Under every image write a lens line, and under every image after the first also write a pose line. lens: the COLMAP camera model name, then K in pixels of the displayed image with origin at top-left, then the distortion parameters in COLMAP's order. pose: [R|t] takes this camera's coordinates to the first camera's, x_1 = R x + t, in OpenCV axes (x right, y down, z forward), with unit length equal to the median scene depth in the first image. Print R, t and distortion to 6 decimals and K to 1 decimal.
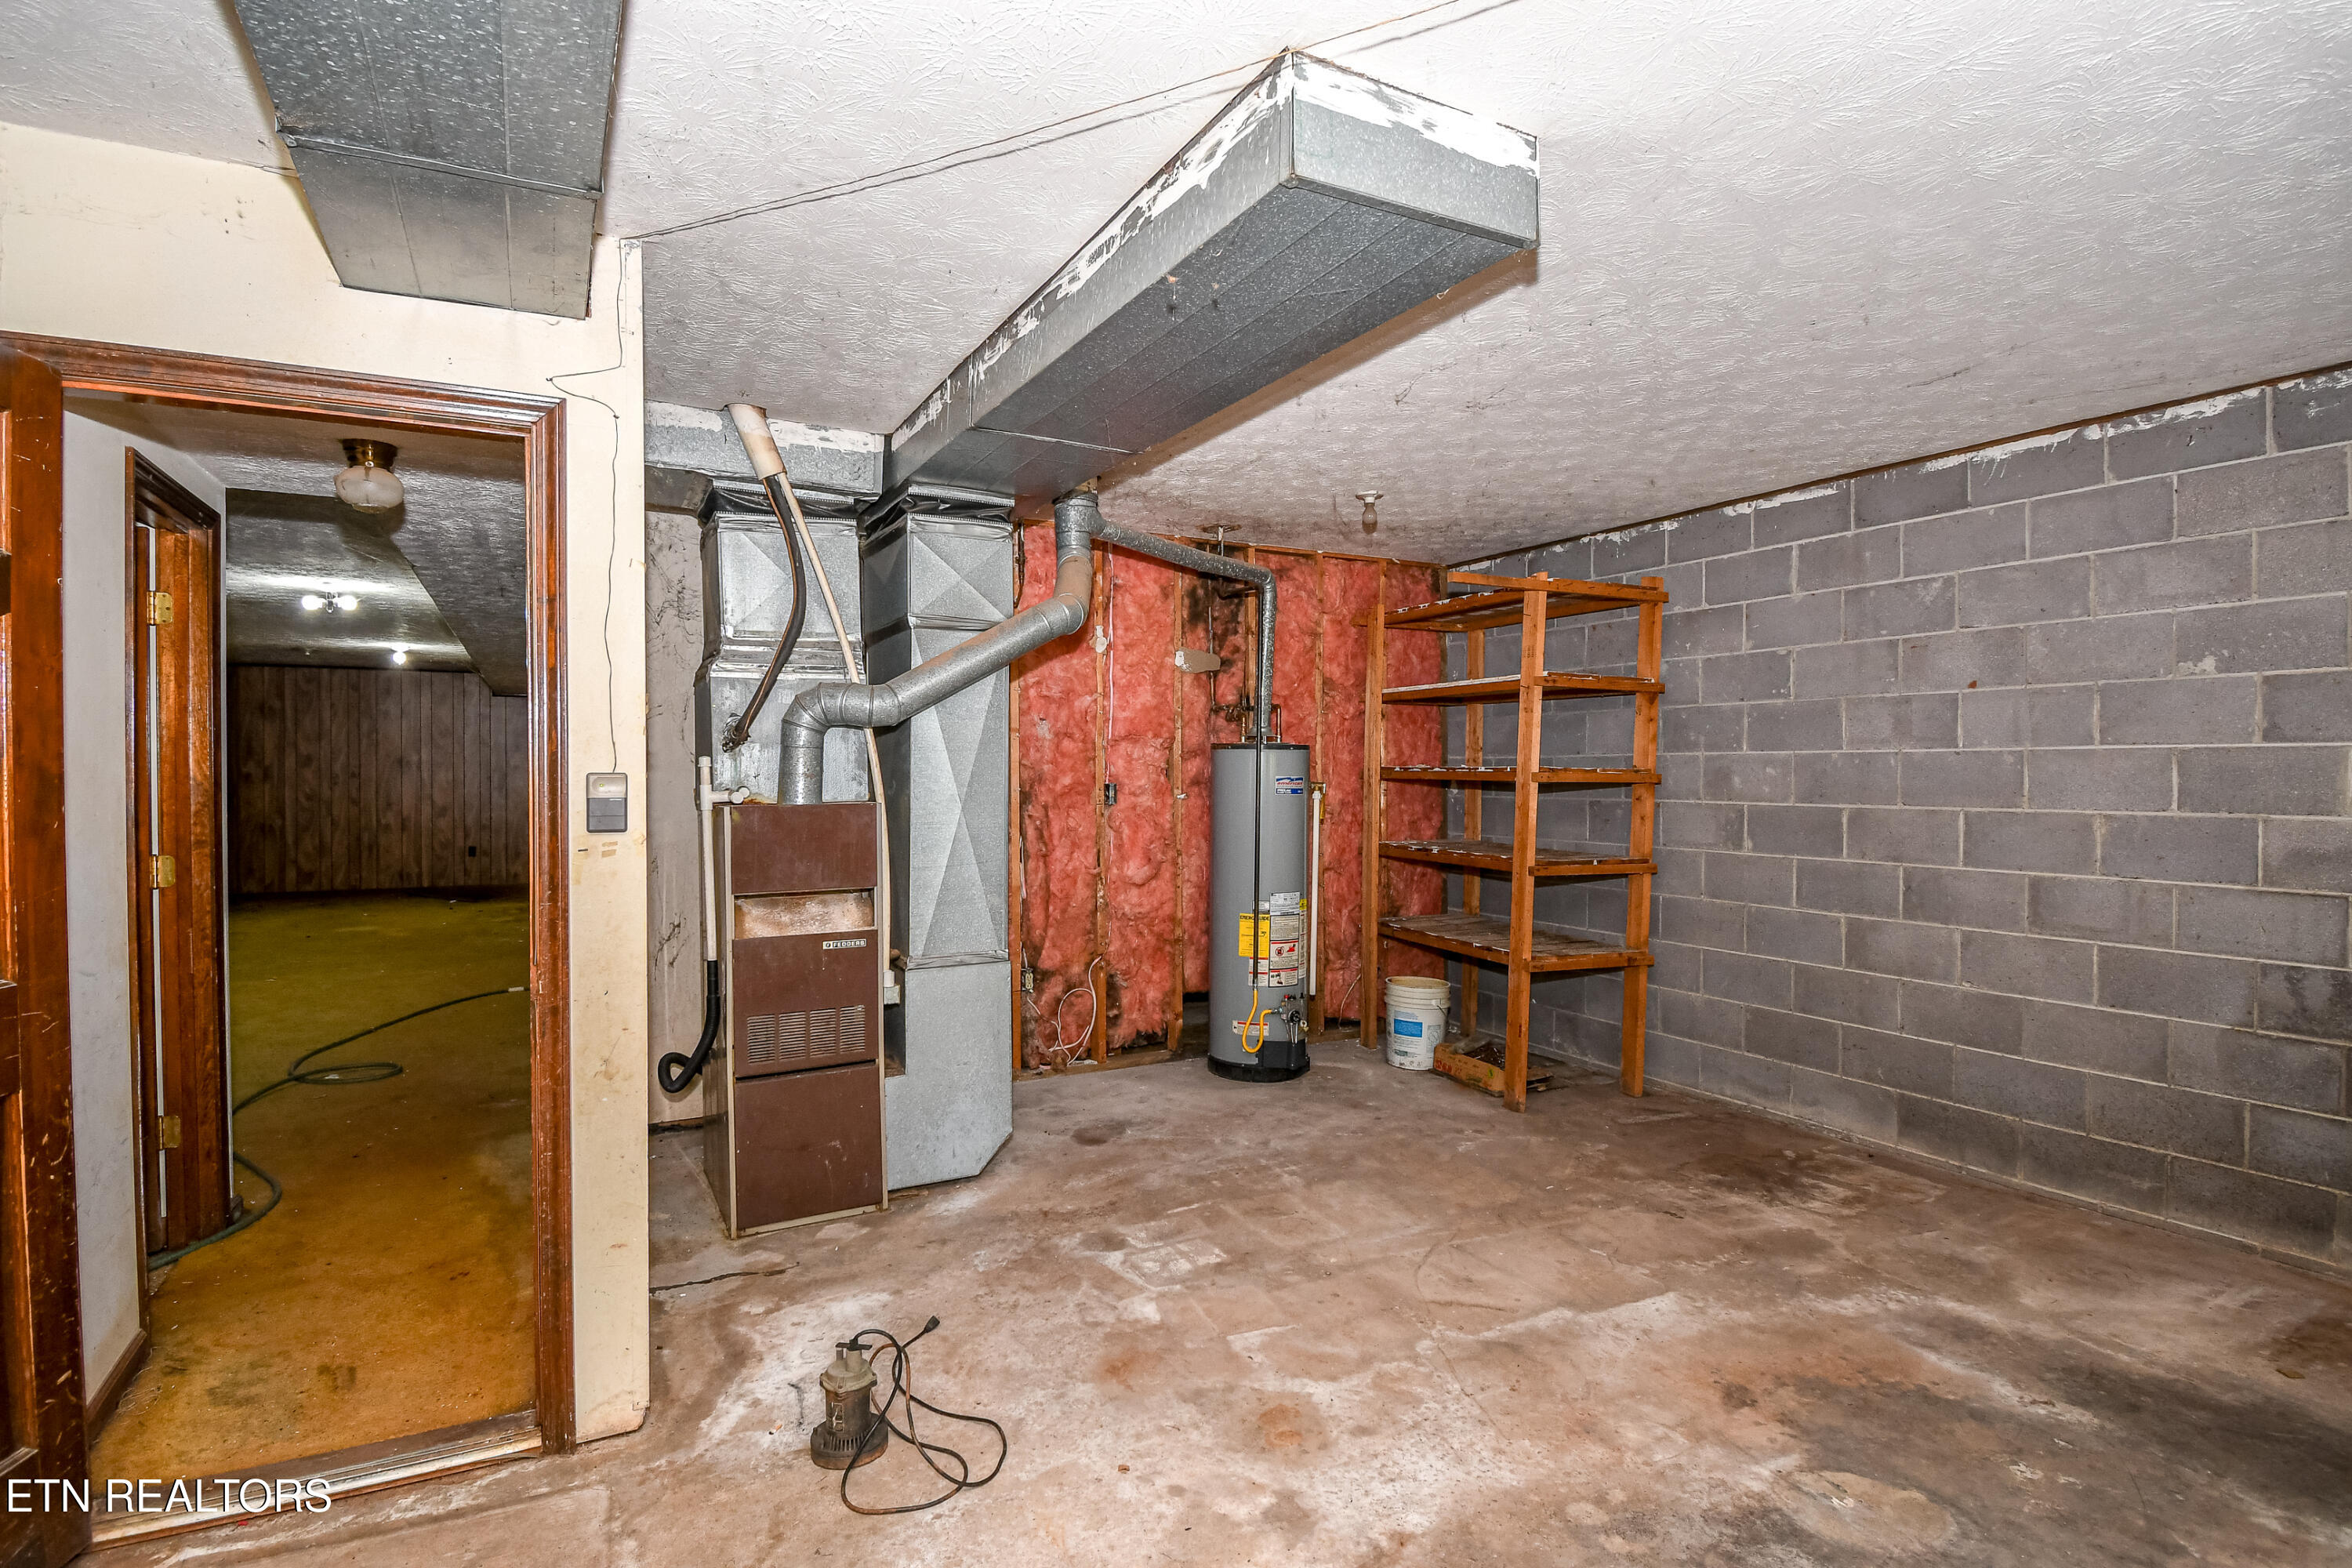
lens RADIAL K [[1169.9, 0, 1173.8], [0, 1169.9, 778.3], [0, 0, 1]] dist [0.019083, -0.027939]
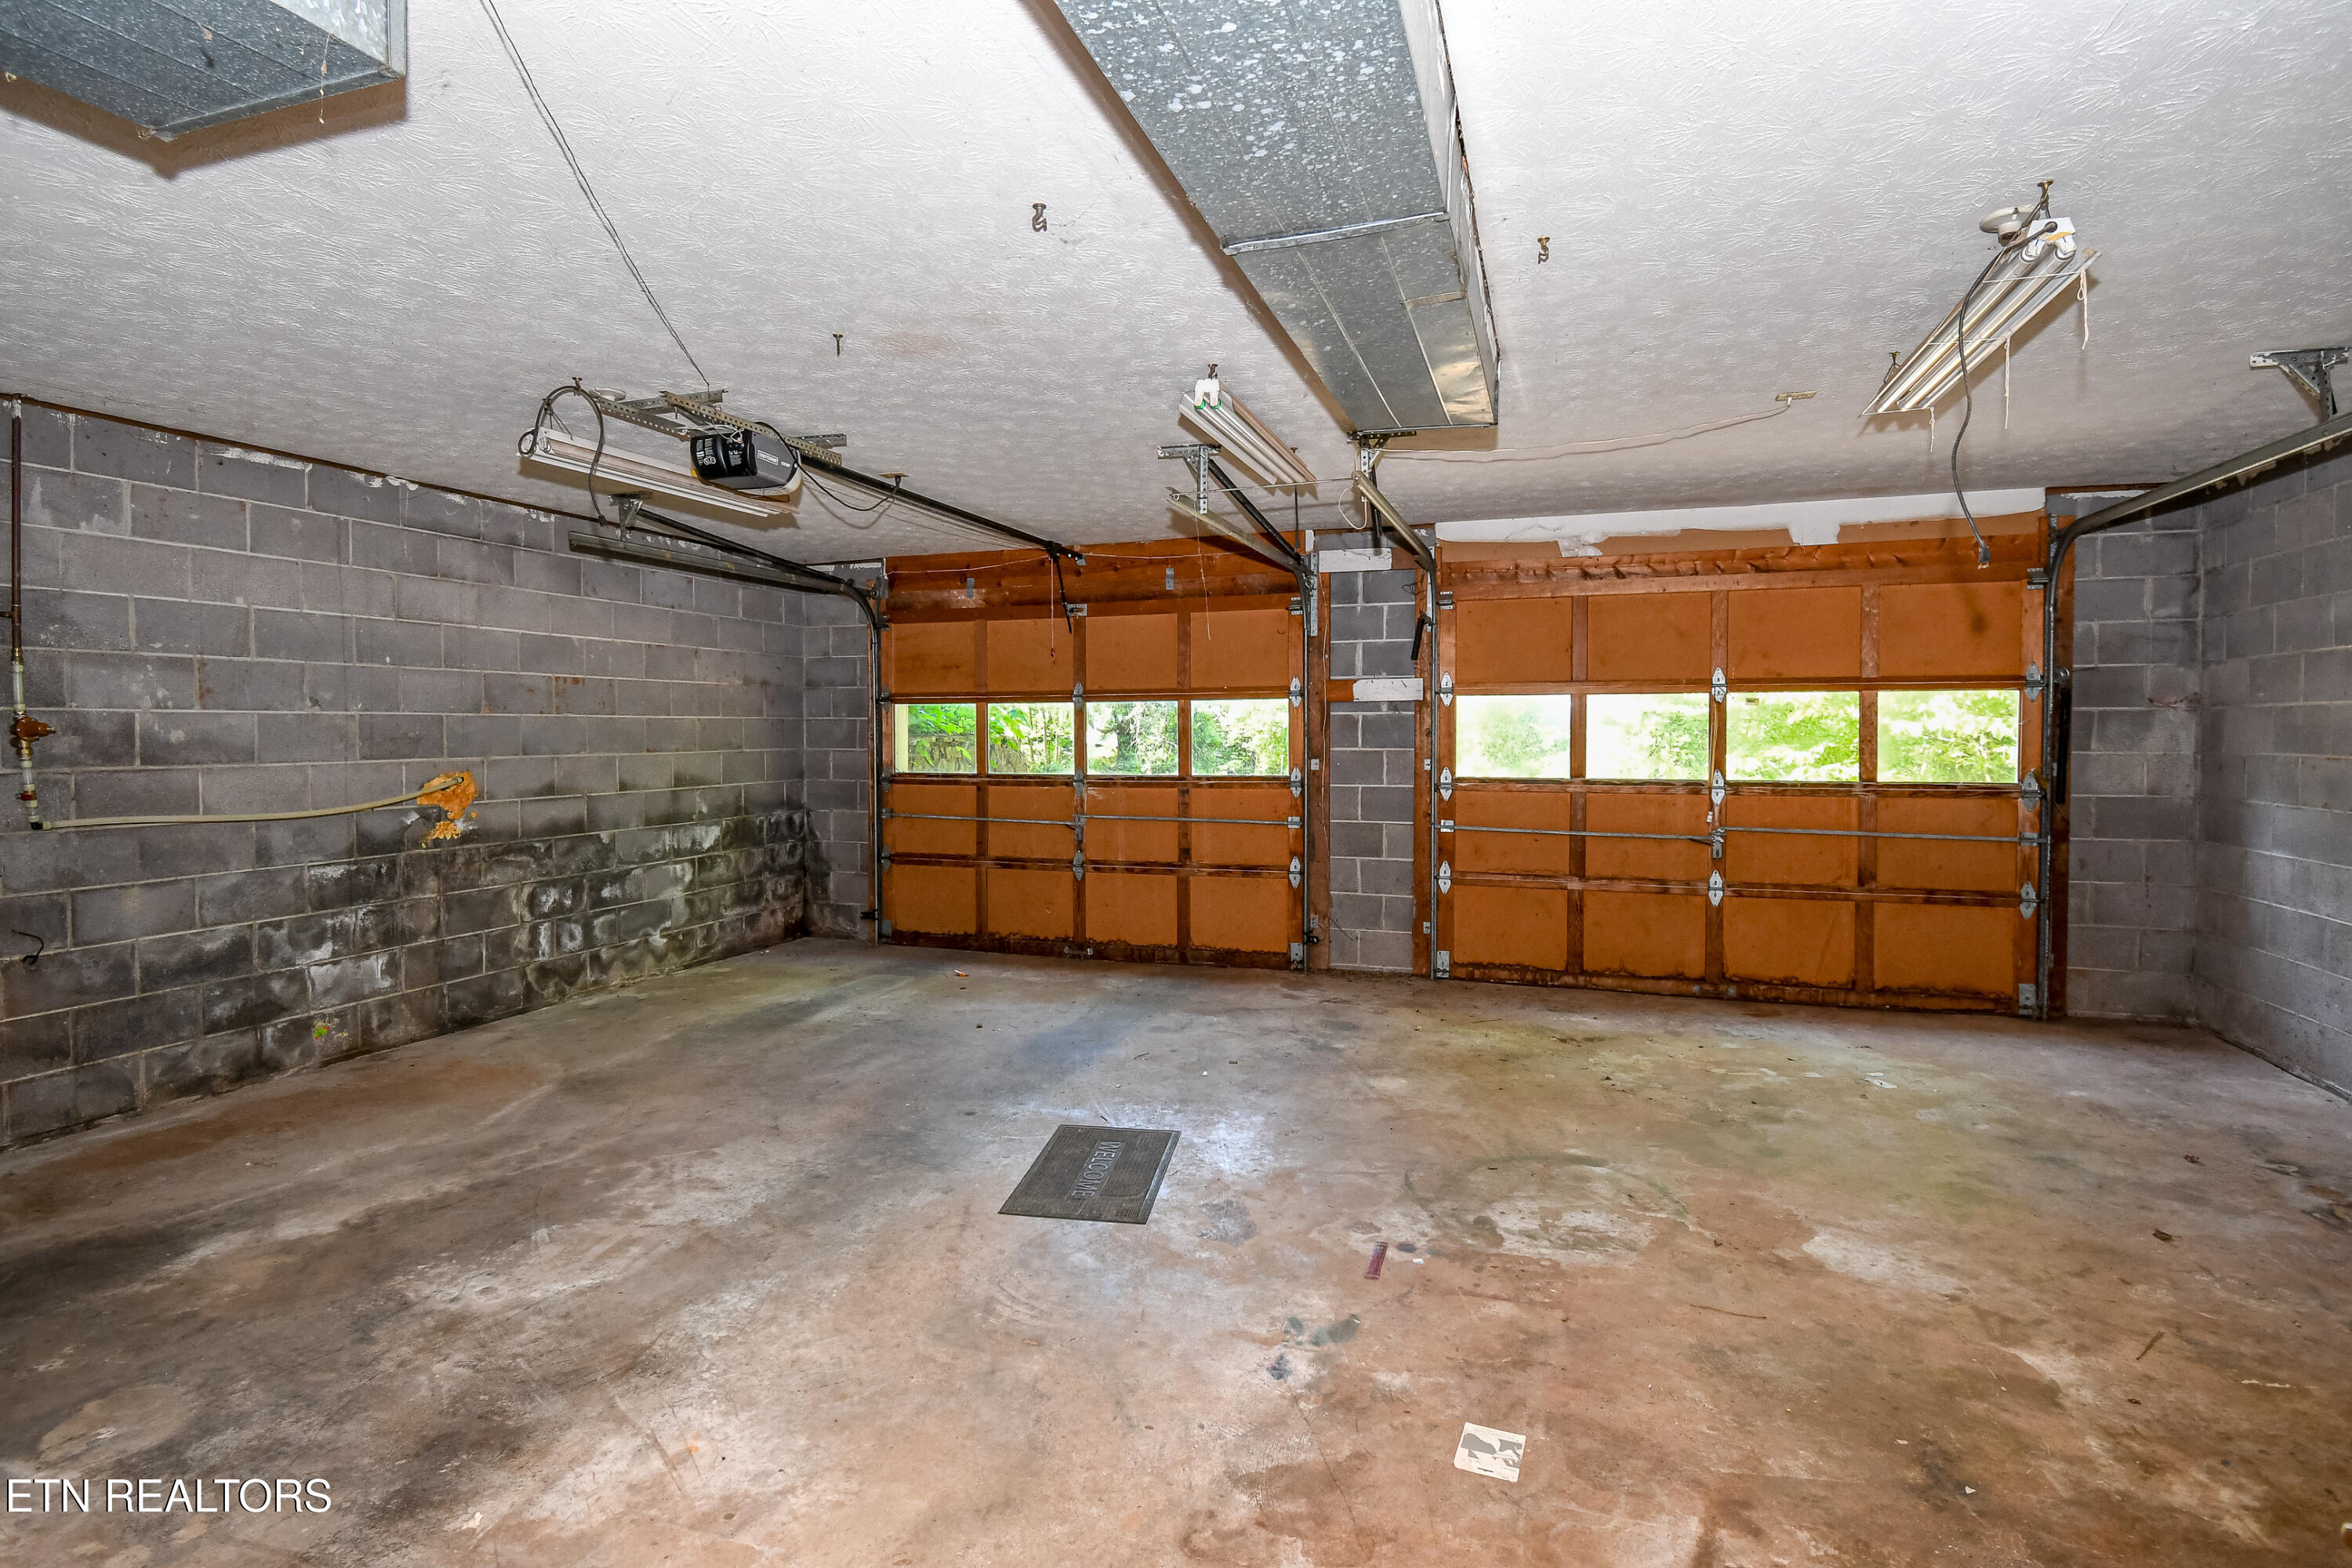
lens RADIAL K [[1169.9, 0, 1173.8], [0, 1169.9, 778.3], [0, 0, 1]] dist [0.019083, -0.027939]
pose [[-0.686331, -0.027000, 0.726788, -0.454060], [0.007899, 0.998975, 0.044571, -0.001590], [-0.727246, 0.036331, -0.685415, 0.552297]]
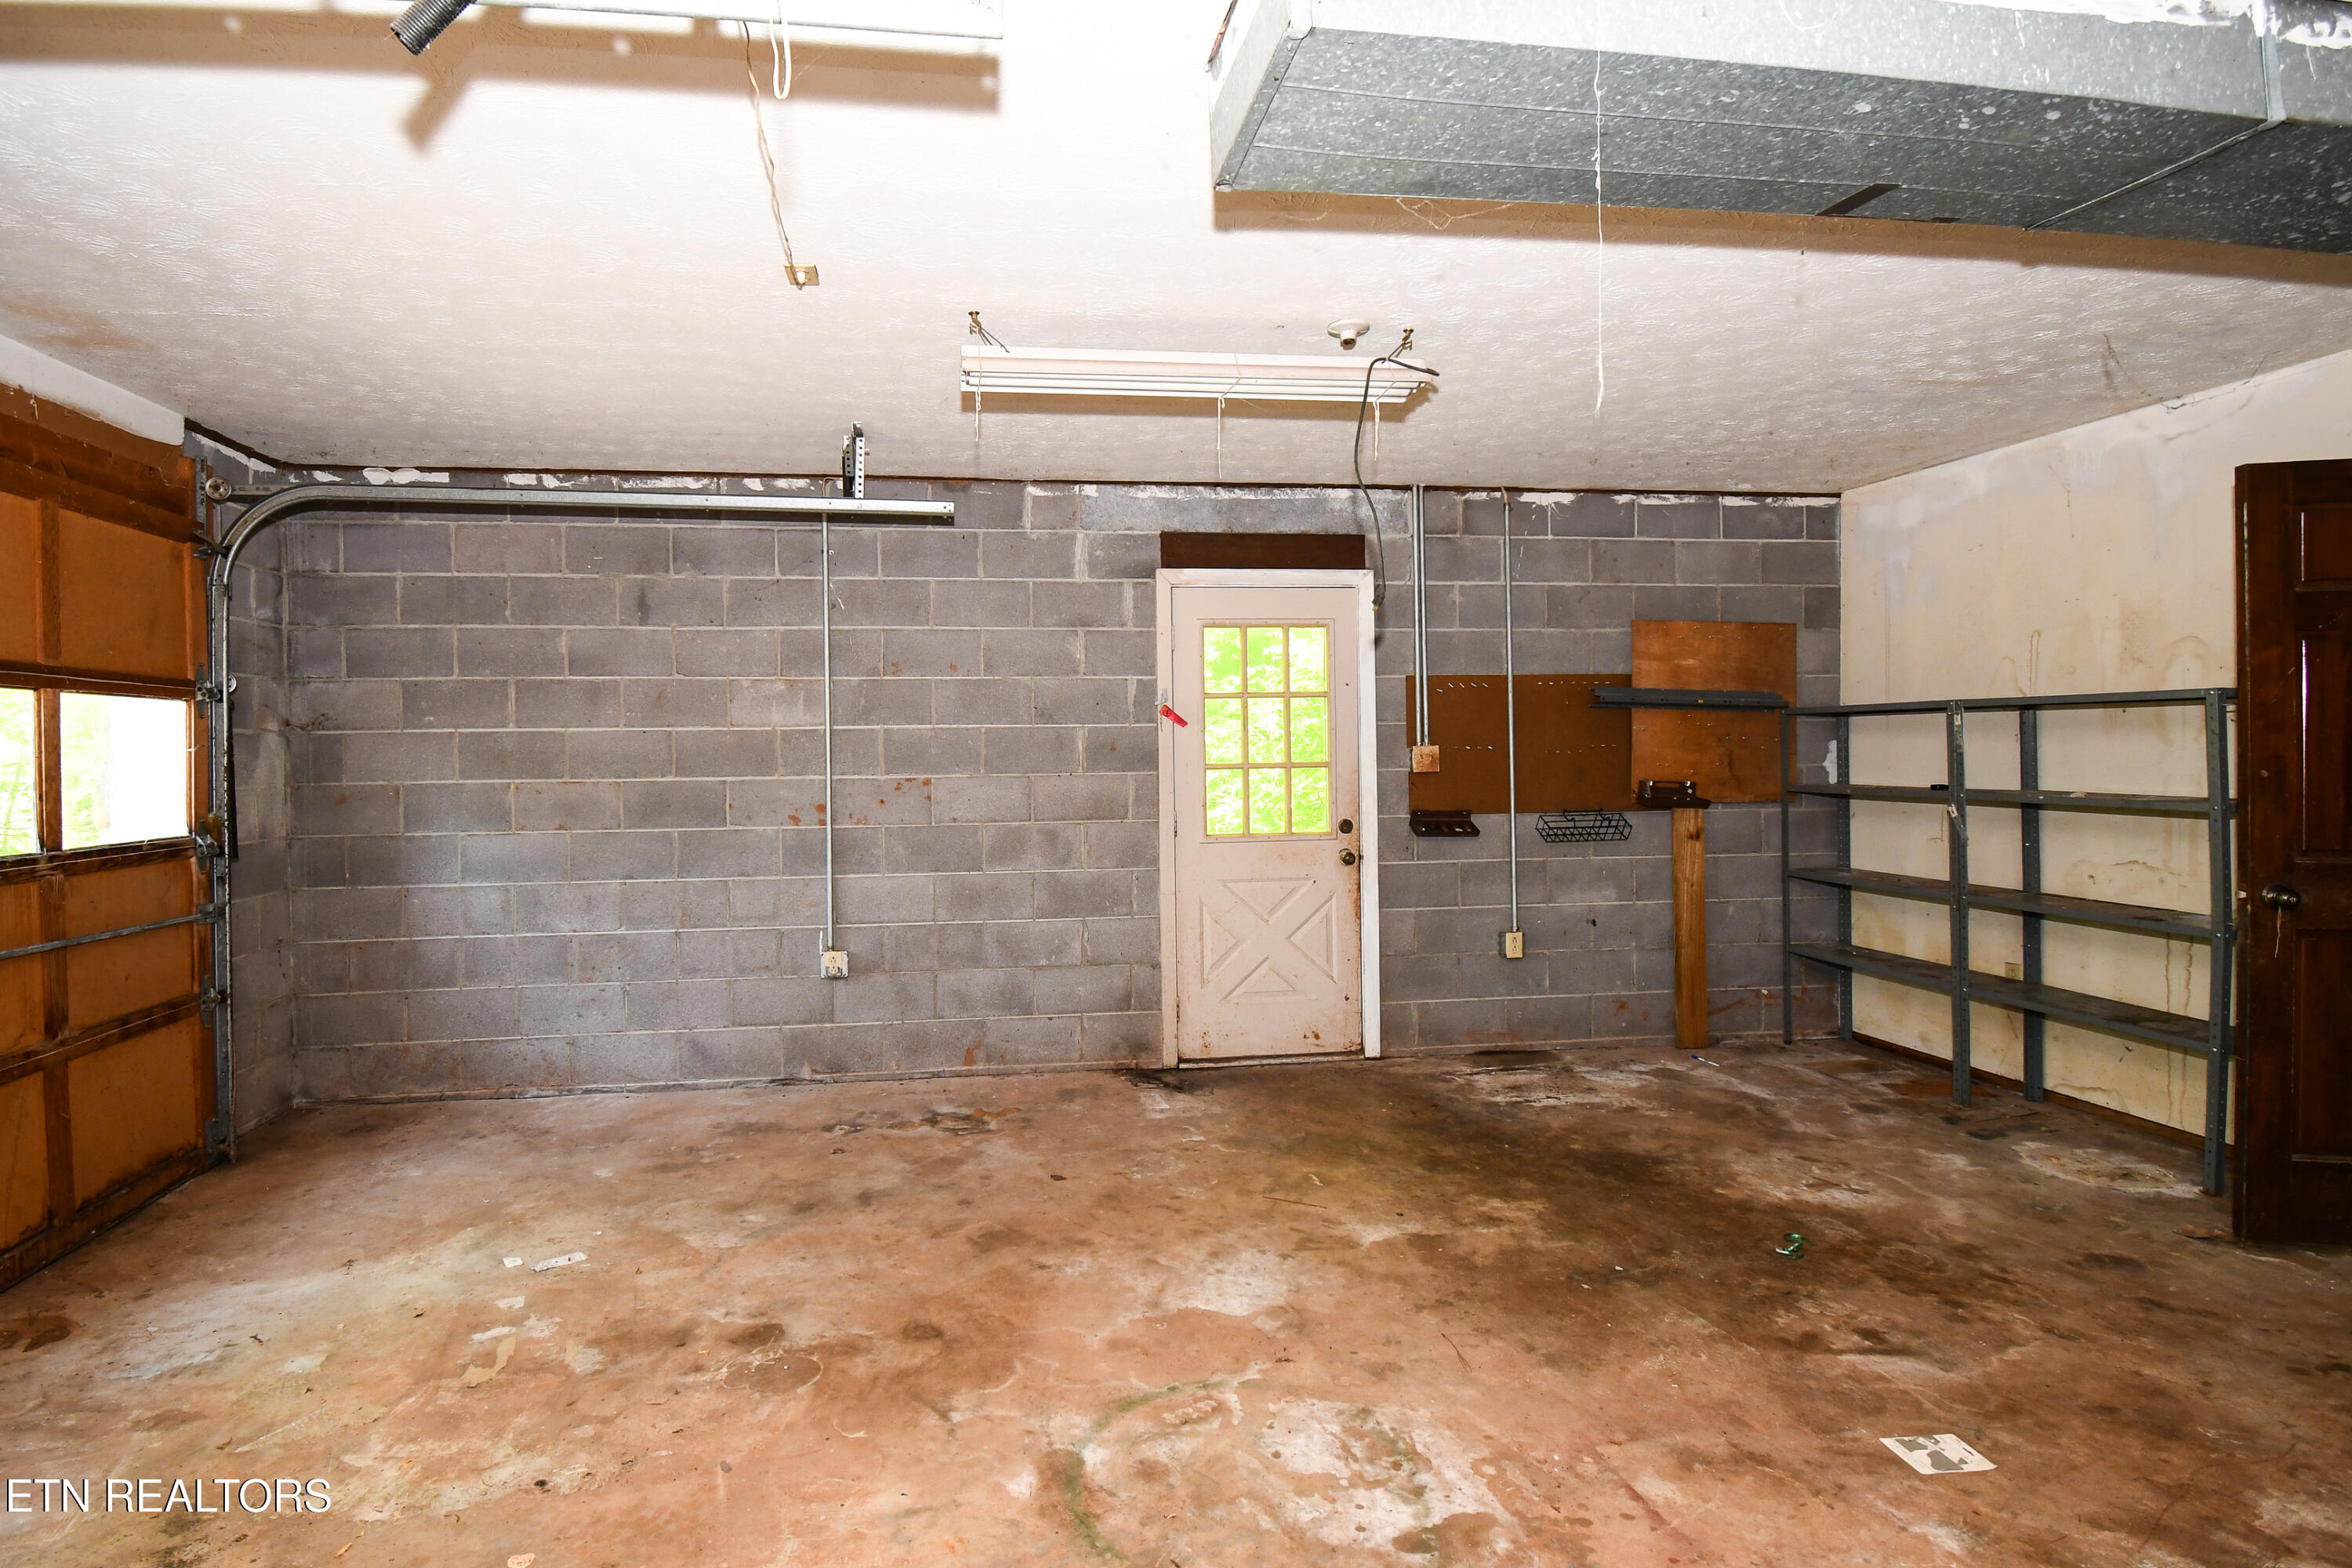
lens RADIAL K [[1145.0, 0, 1090.4], [0, 1145.0, 759.0], [0, 0, 1]] dist [0.020563, -0.024661]
pose [[-0.361096, 0.011457, -0.932458, 0.520128], [0.005704, 0.999933, 0.010077, 0.006516], [0.932511, -0.001680, -0.361137, -0.129724]]
